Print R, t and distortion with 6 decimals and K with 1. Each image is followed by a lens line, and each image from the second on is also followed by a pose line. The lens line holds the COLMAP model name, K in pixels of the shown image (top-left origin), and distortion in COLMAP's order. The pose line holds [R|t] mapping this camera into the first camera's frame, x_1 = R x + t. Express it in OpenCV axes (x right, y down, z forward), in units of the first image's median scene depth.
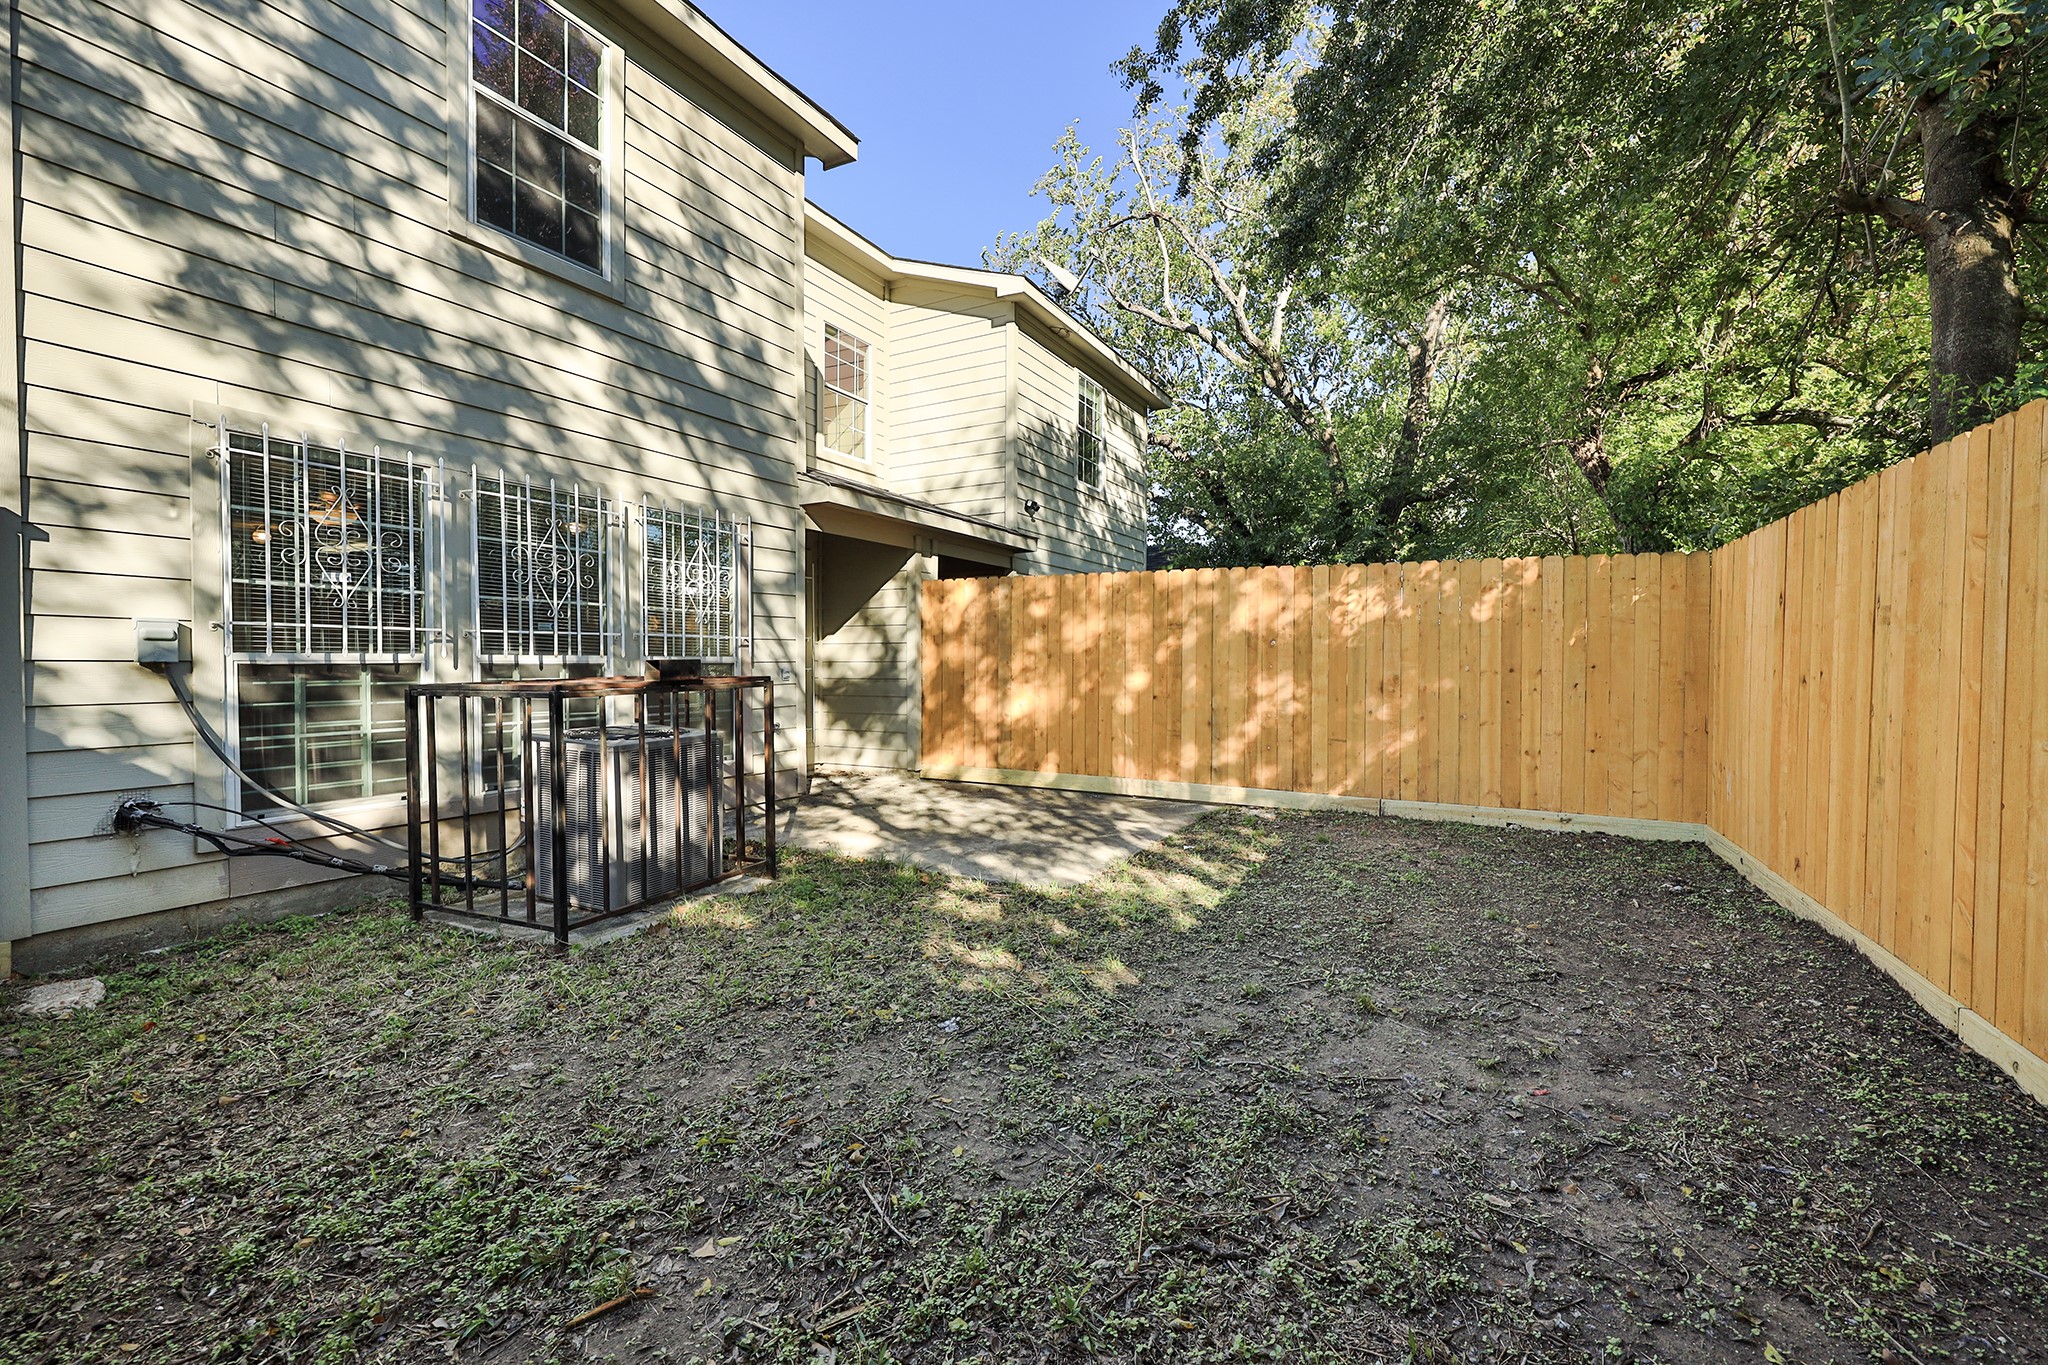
lens RADIAL K [[858.7, 0, 1033.6], [0, 858.7, 684.5], [0, 0, 1]] dist [-0.006904, 0.001693]
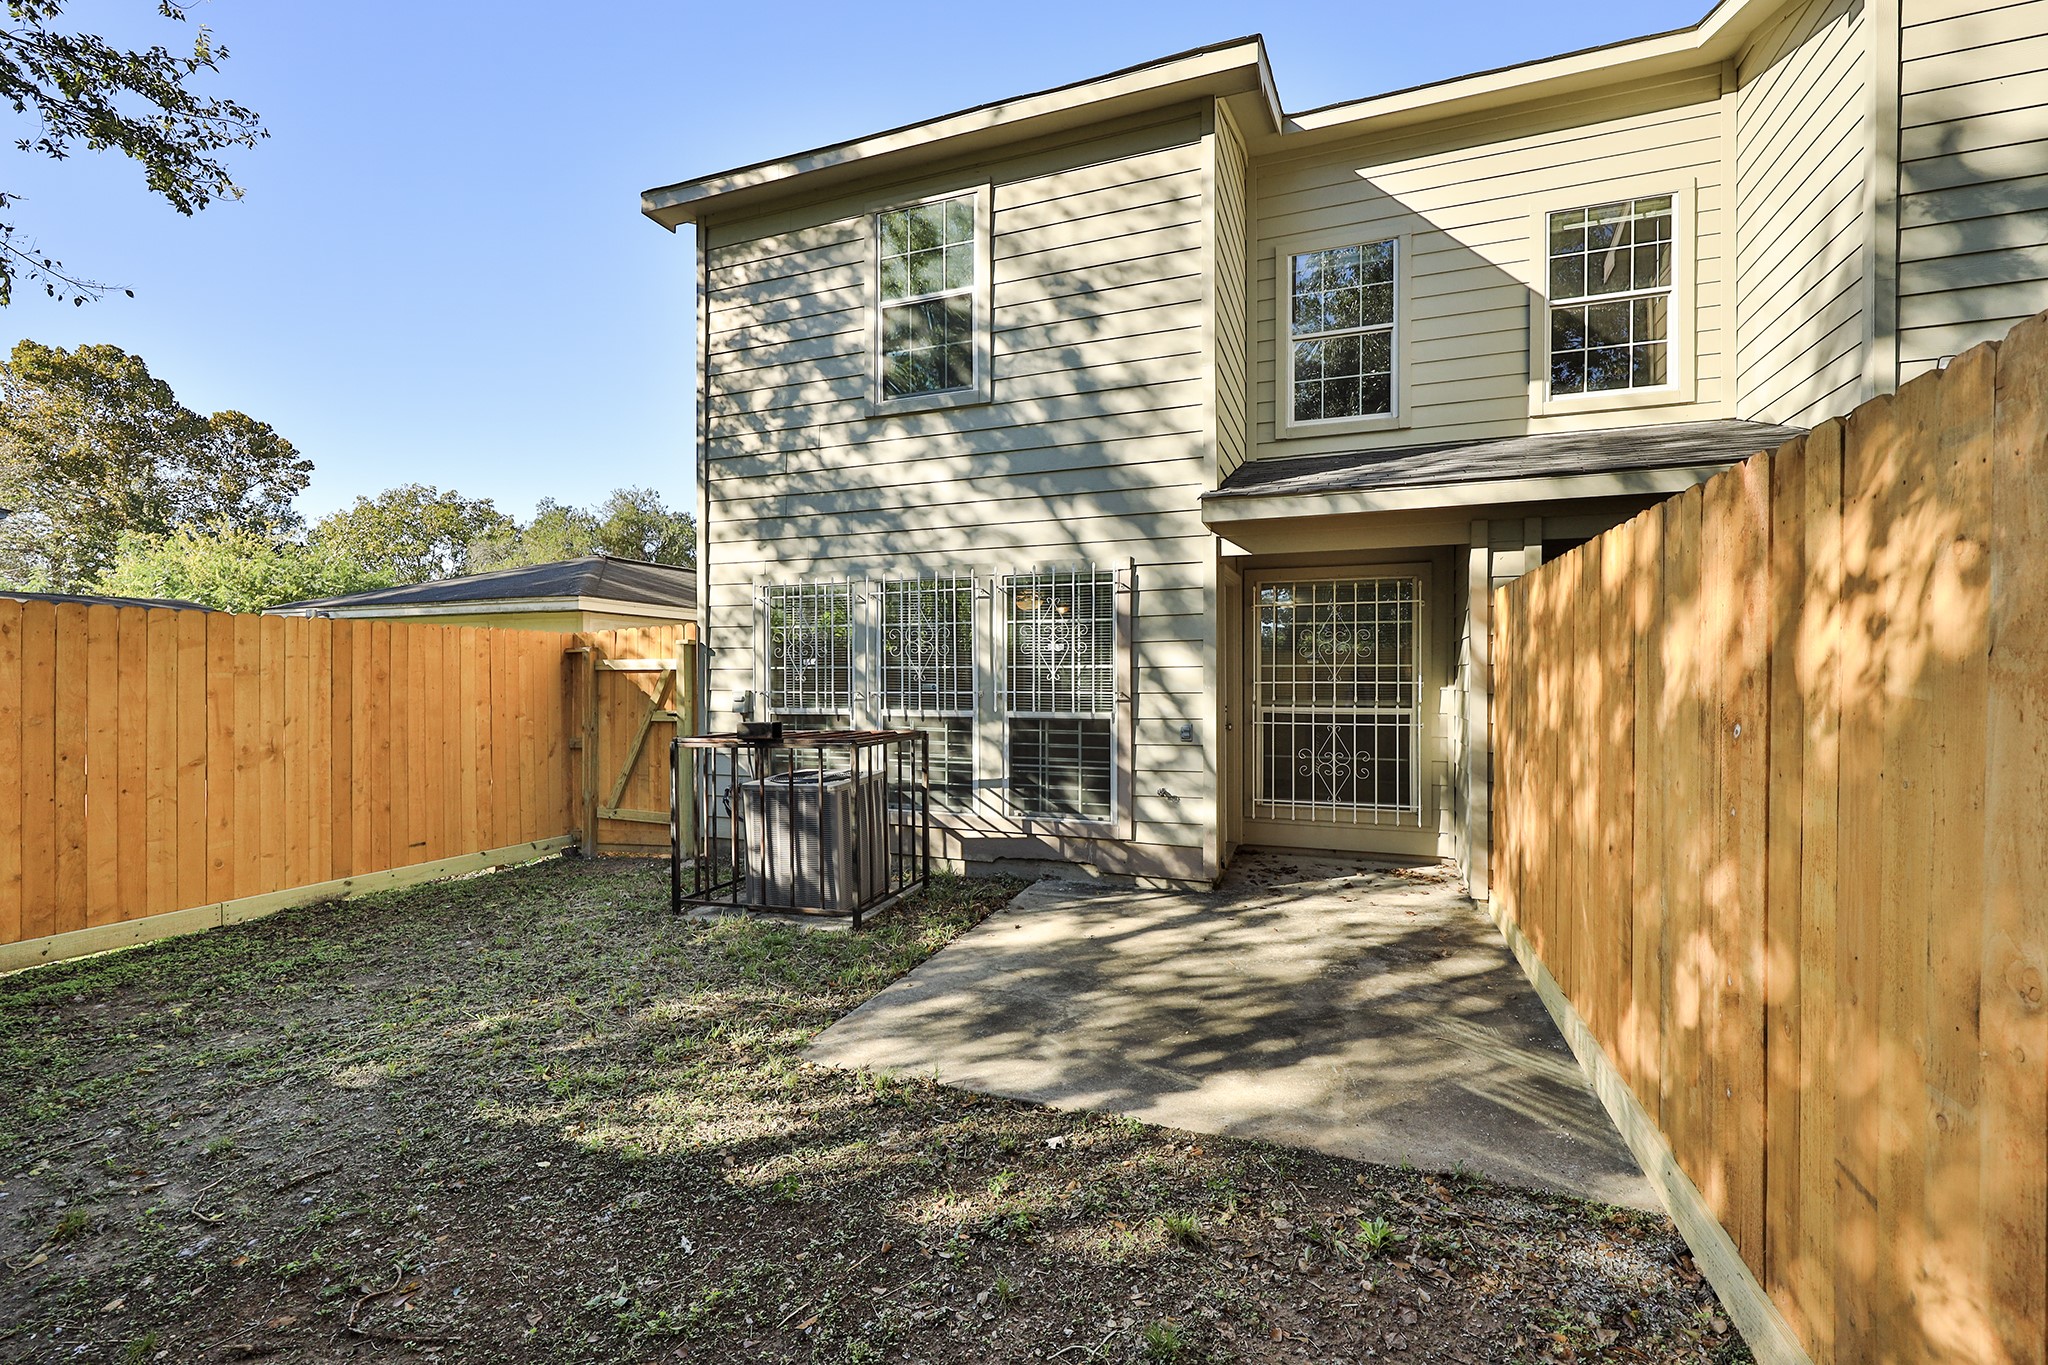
lens RADIAL K [[858.7, 0, 1035.3], [0, 858.7, 680.2], [0, 0, 1]] dist [-0.006904, 0.001693]
pose [[0.132182, -0.002029, -0.991223, 0.811871], [-0.026611, 0.999630, -0.005595, -0.085145], [0.990868, 0.027117, 0.132079, 1.124840]]
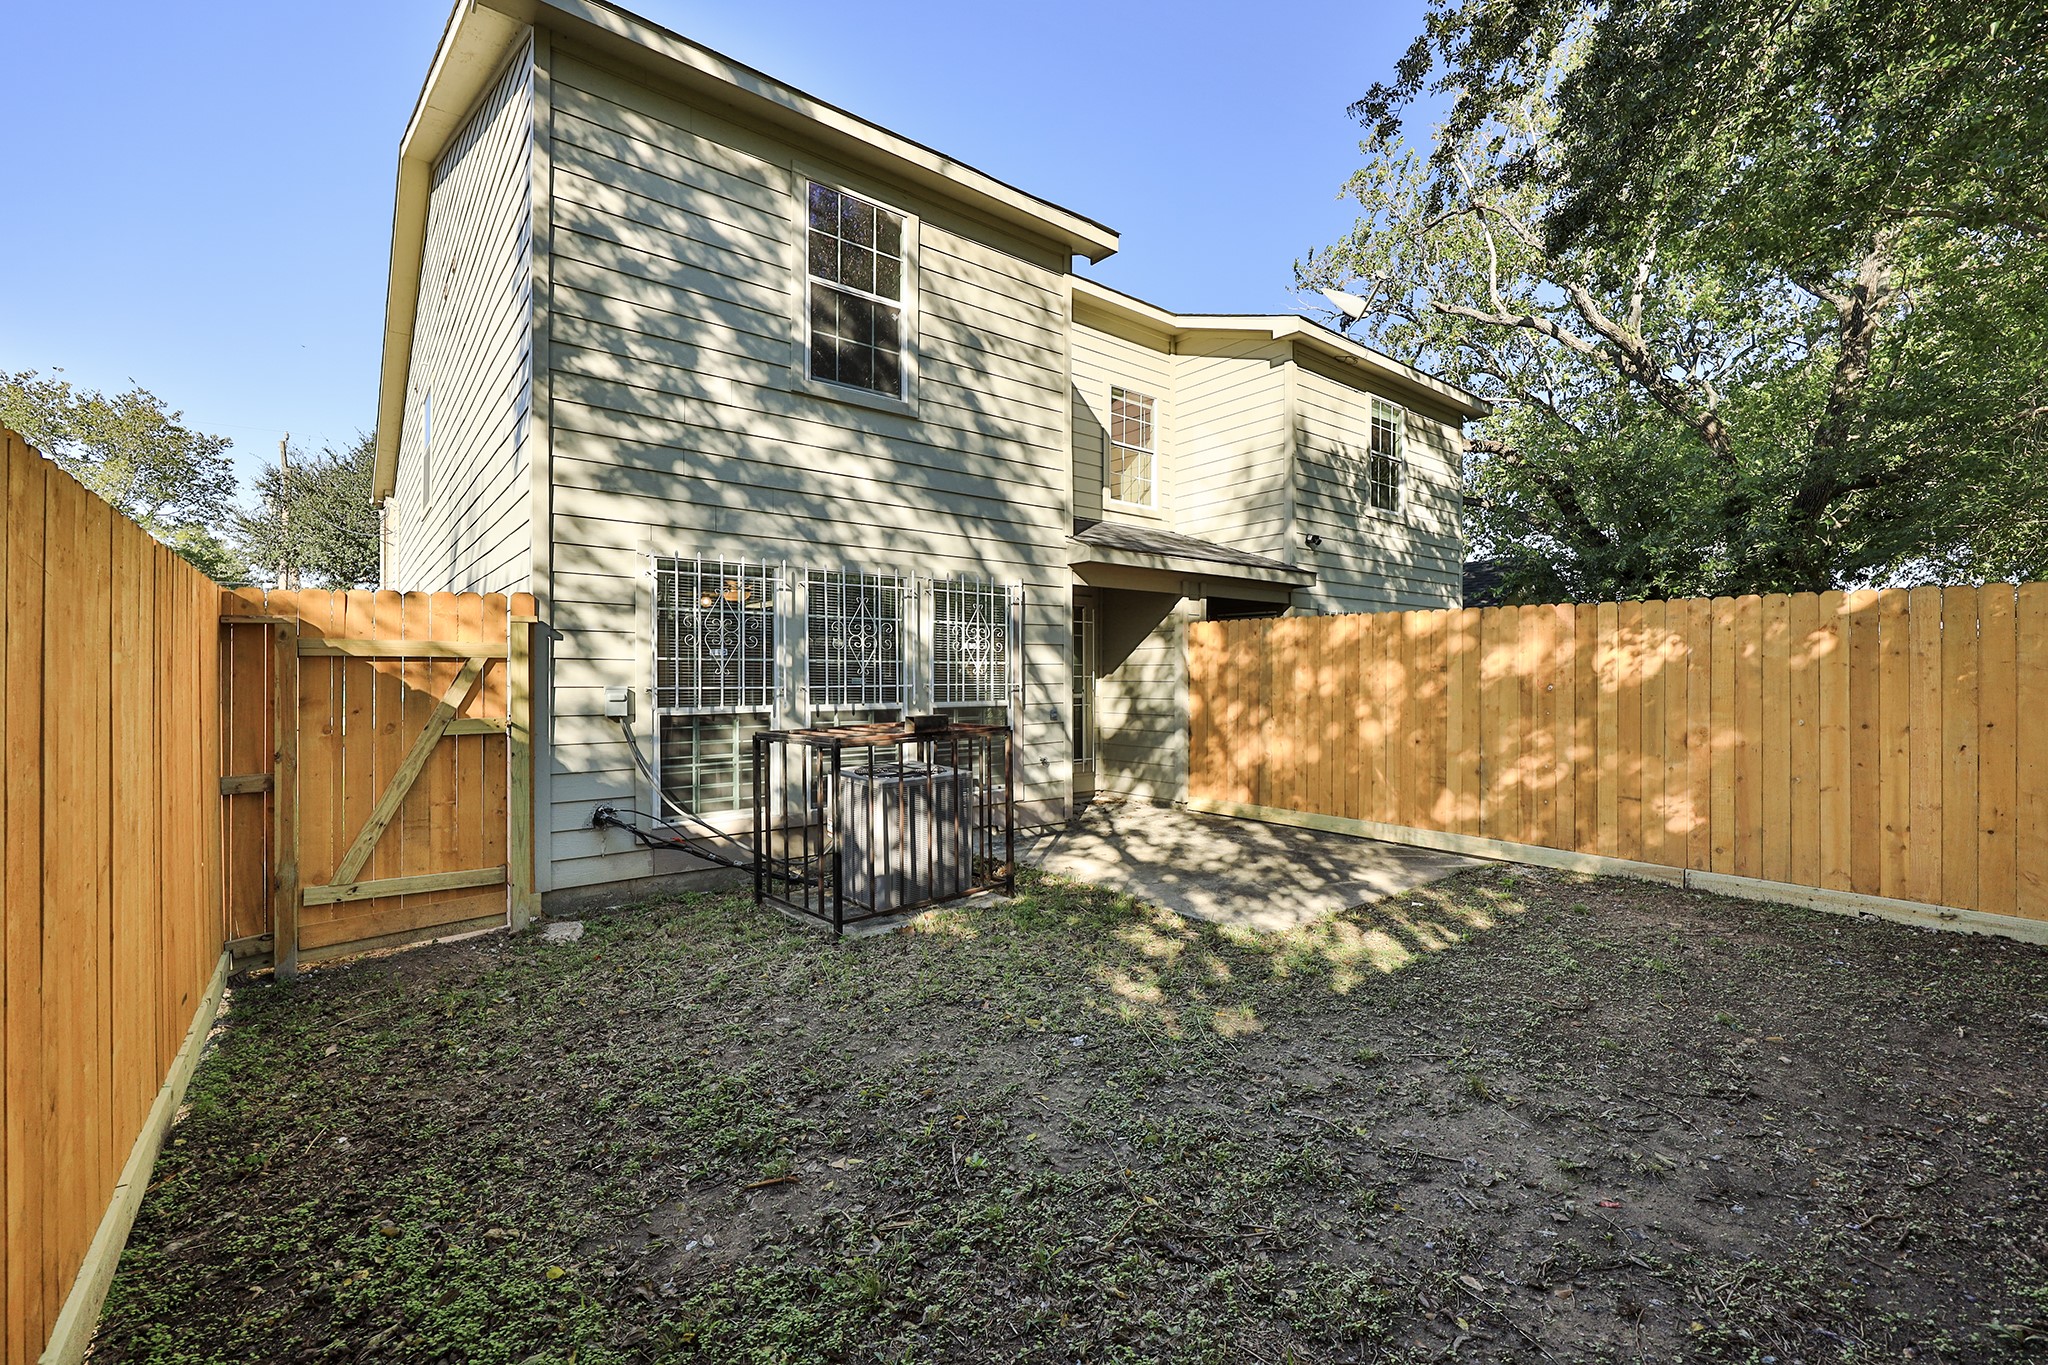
lens RADIAL K [[858.7, 0, 1029.3], [0, 858.7, 681.8], [0, 0, 1]] dist [-0.006904, 0.001693]
pose [[0.920652, -0.000364, -0.390383, 0.191185], [-0.007390, 0.999804, -0.018361, -0.051272], [0.390313, 0.019789, 0.920469, -0.089002]]
